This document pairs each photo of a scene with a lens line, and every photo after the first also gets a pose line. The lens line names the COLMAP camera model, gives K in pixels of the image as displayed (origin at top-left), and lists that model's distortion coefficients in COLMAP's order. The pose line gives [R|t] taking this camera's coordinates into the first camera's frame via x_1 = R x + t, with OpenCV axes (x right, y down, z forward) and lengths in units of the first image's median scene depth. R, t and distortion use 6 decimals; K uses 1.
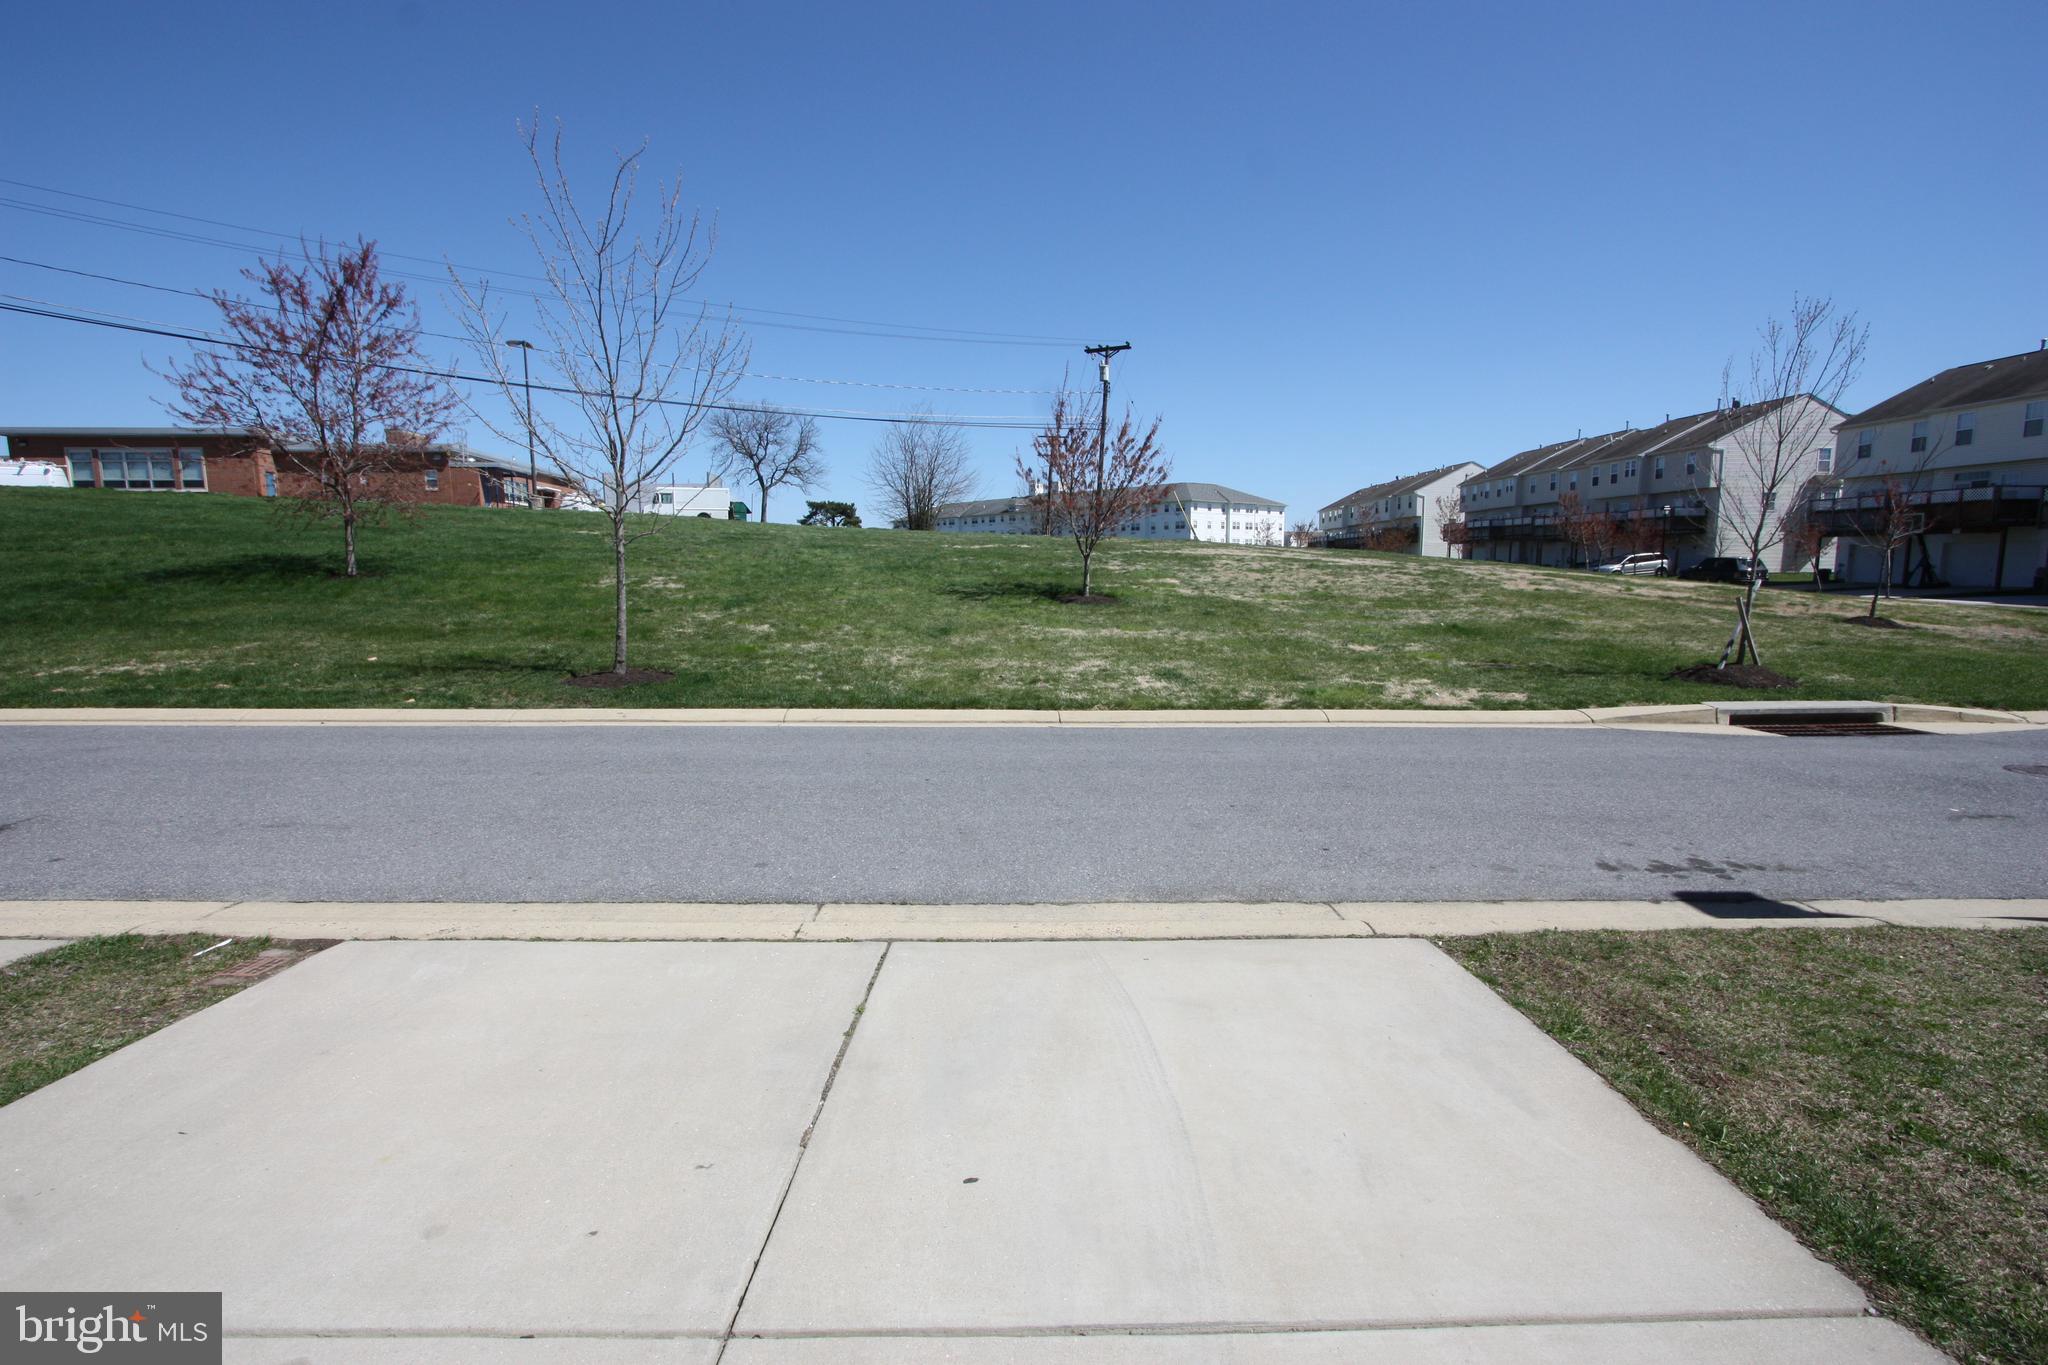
lens RADIAL K [[948.4, 0, 1026.1], [0, 948.4, 680.6], [0, 0, 1]] dist [-0.002908, -0.000215]
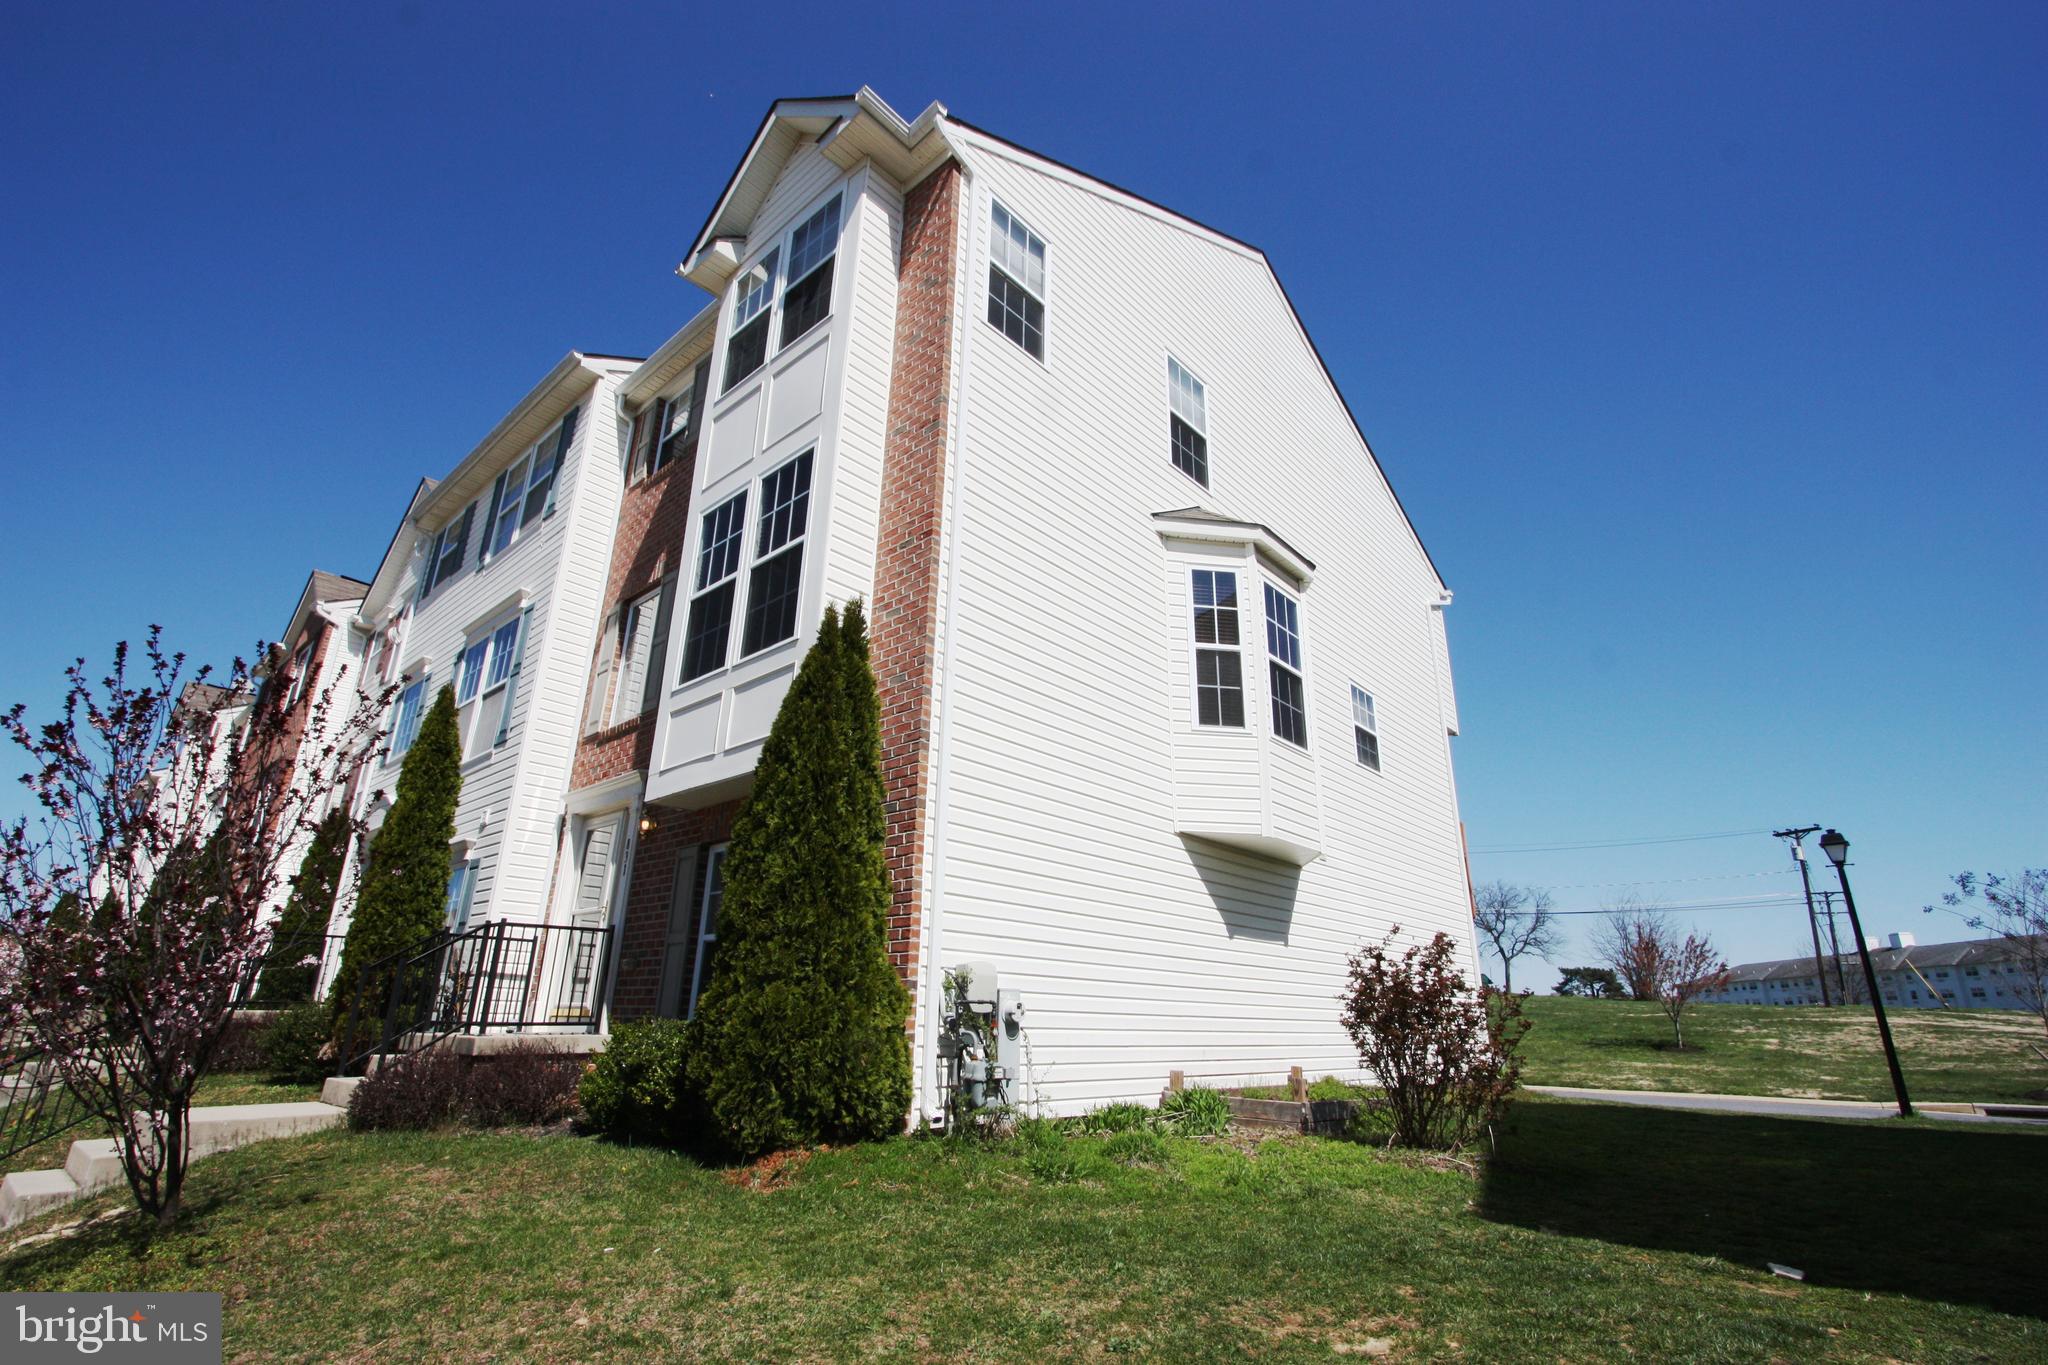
lens RADIAL K [[948.4, 0, 1022.7], [0, 948.4, 684.3], [0, 0, 1]] dist [-0.002908, -0.000215]
pose [[0.736837, -0.216355, -0.640516, 0.084501], [-0.101021, 0.901540, -0.420737, 0.029519], [0.668480, 0.374721, 0.642432, -0.204899]]
